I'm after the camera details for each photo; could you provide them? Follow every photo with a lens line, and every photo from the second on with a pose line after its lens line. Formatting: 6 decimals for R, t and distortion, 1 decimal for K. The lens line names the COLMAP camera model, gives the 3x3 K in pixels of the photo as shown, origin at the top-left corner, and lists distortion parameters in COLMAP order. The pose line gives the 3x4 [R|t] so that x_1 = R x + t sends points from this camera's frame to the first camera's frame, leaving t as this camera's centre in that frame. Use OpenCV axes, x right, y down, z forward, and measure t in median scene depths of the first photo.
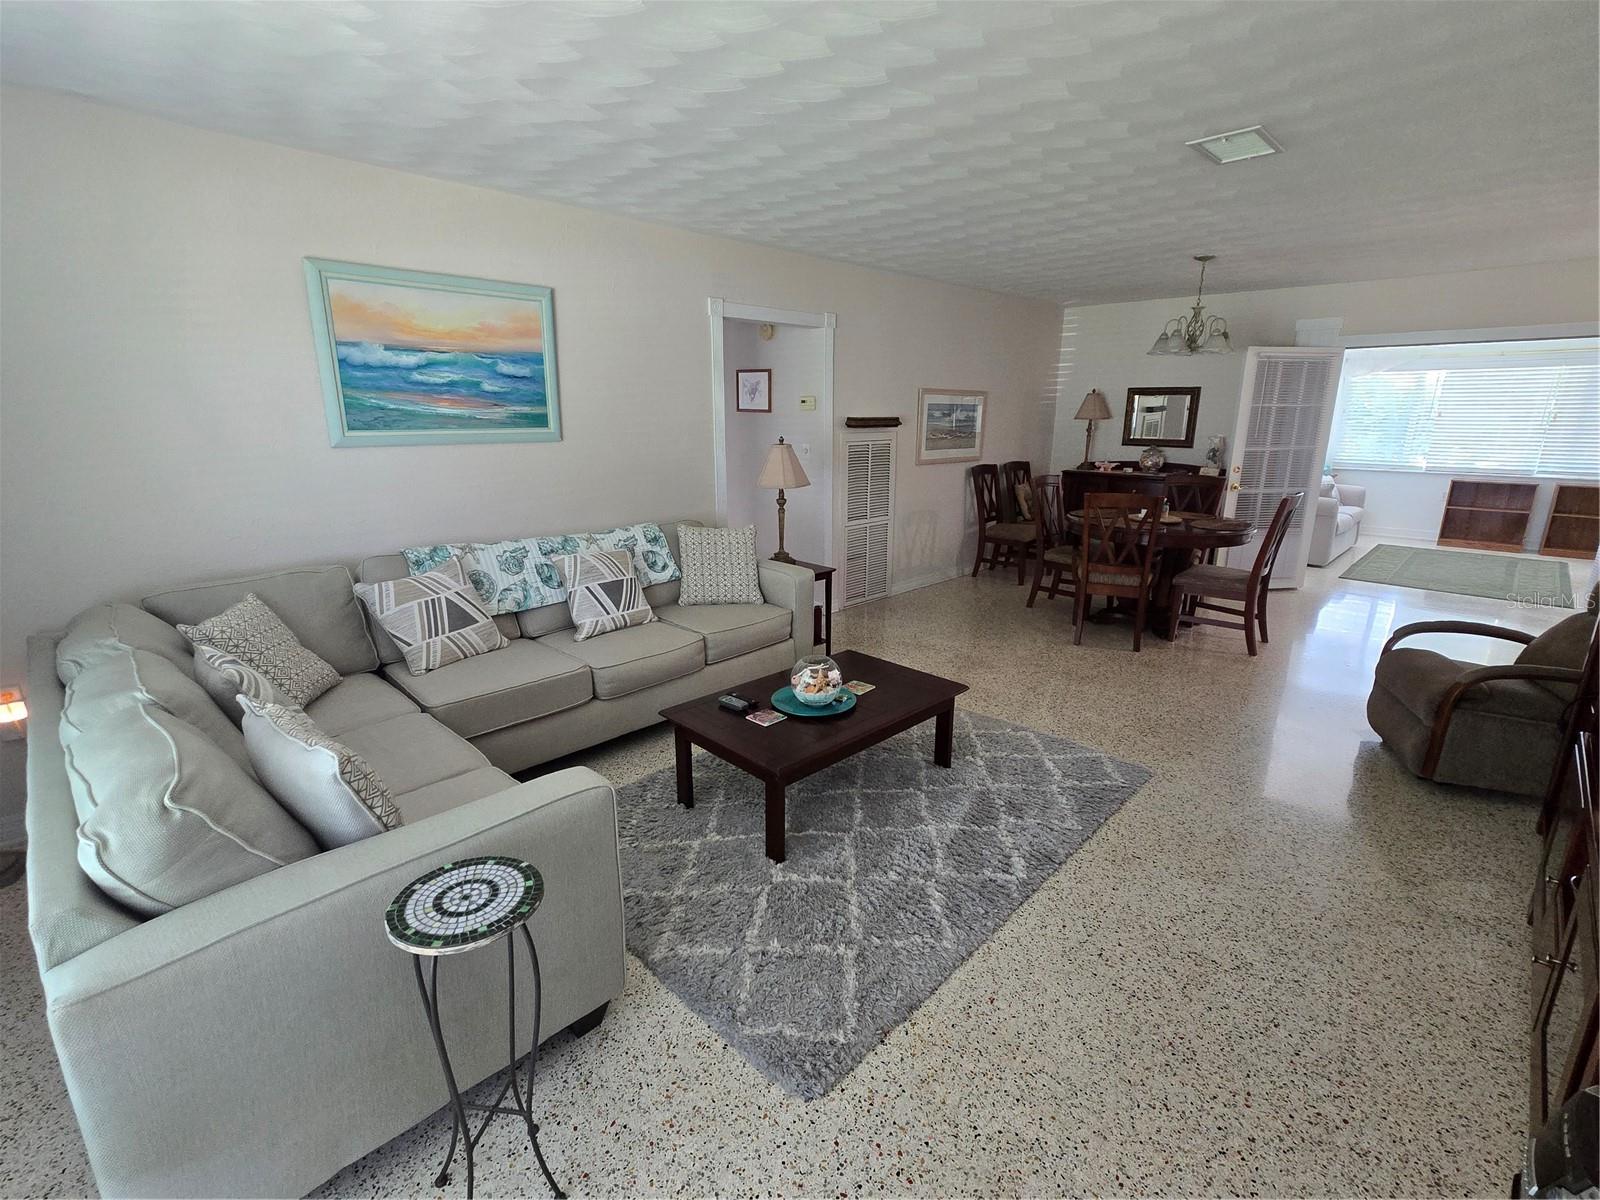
lens RADIAL K [[730.7, 0, 800.0], [0, 730.7, 600.0], [0, 0, 1]] dist [-0.002408, -0.000023]
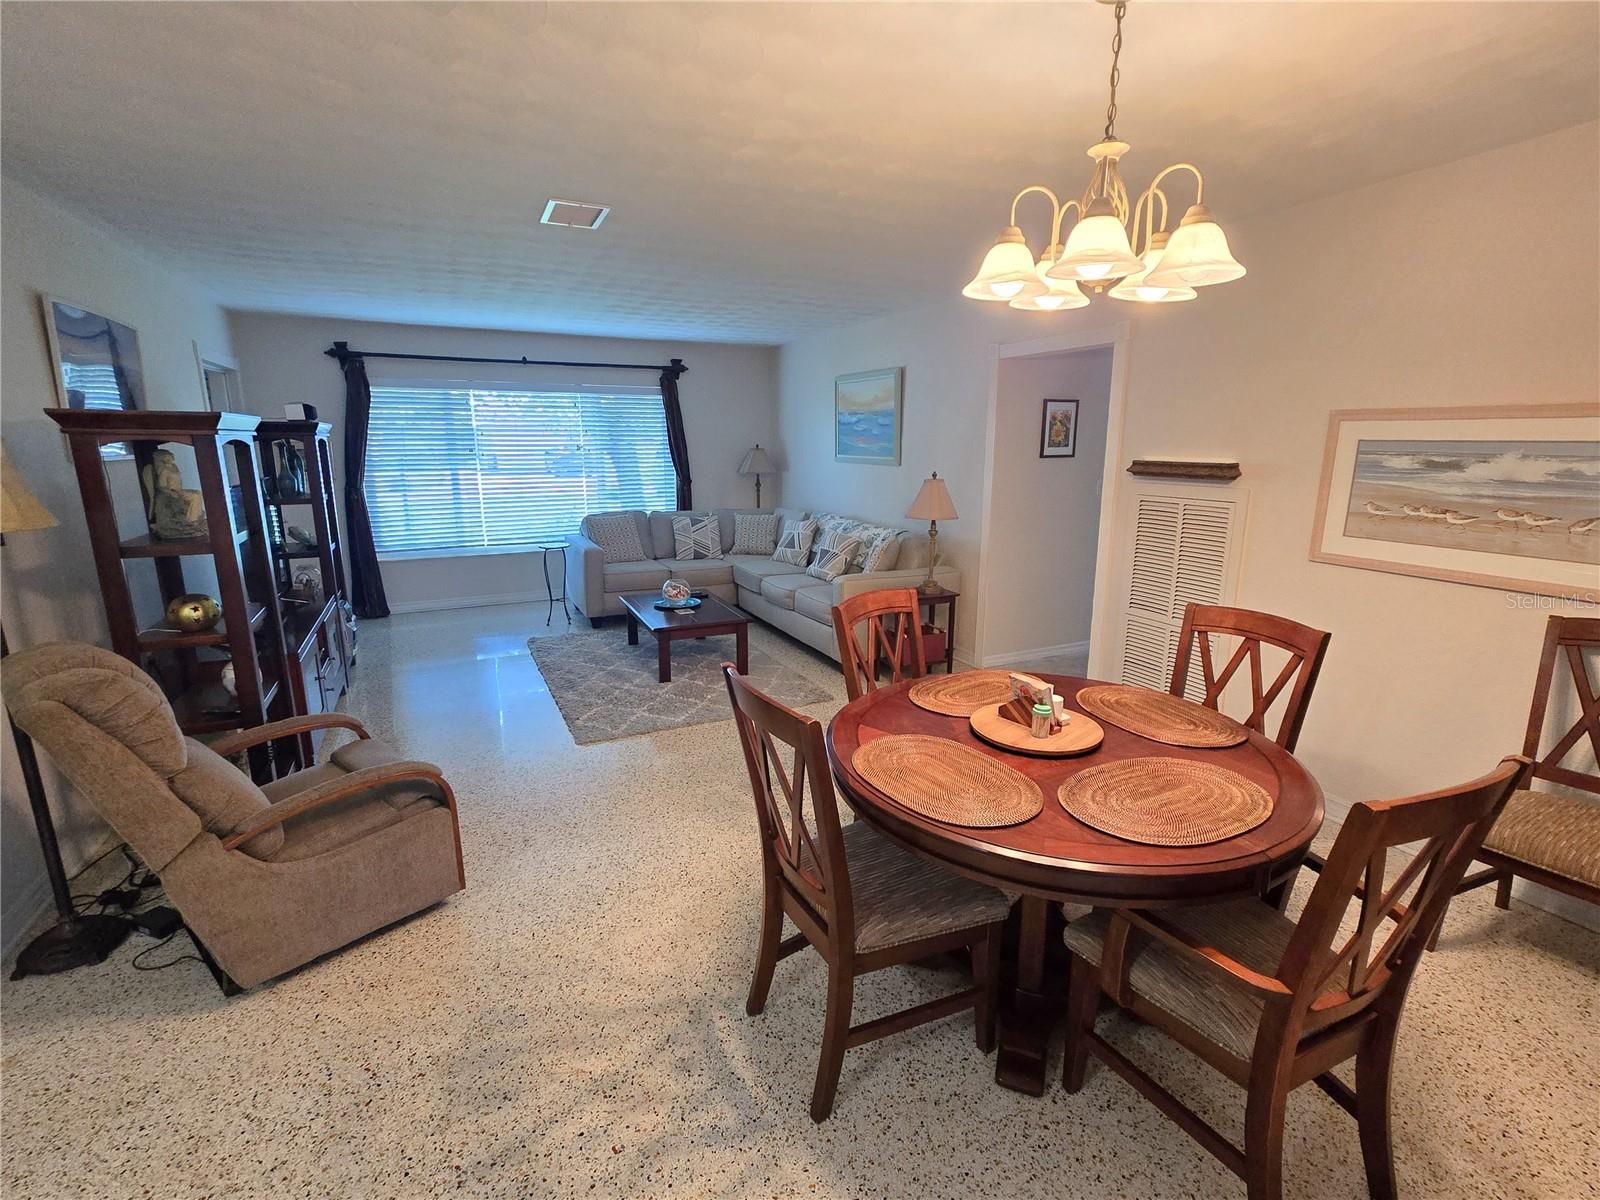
lens RADIAL K [[734.7, 0, 810.6], [0, 734.7, 597.2], [0, 0, 1]] dist [0.000814, 0.000048]
pose [[-0.329518, 0.195272, -0.923735, 0.801634], [-0.243764, 0.927611, 0.283048, -0.236278], [0.912139, 0.318443, -0.258064, 0.882354]]
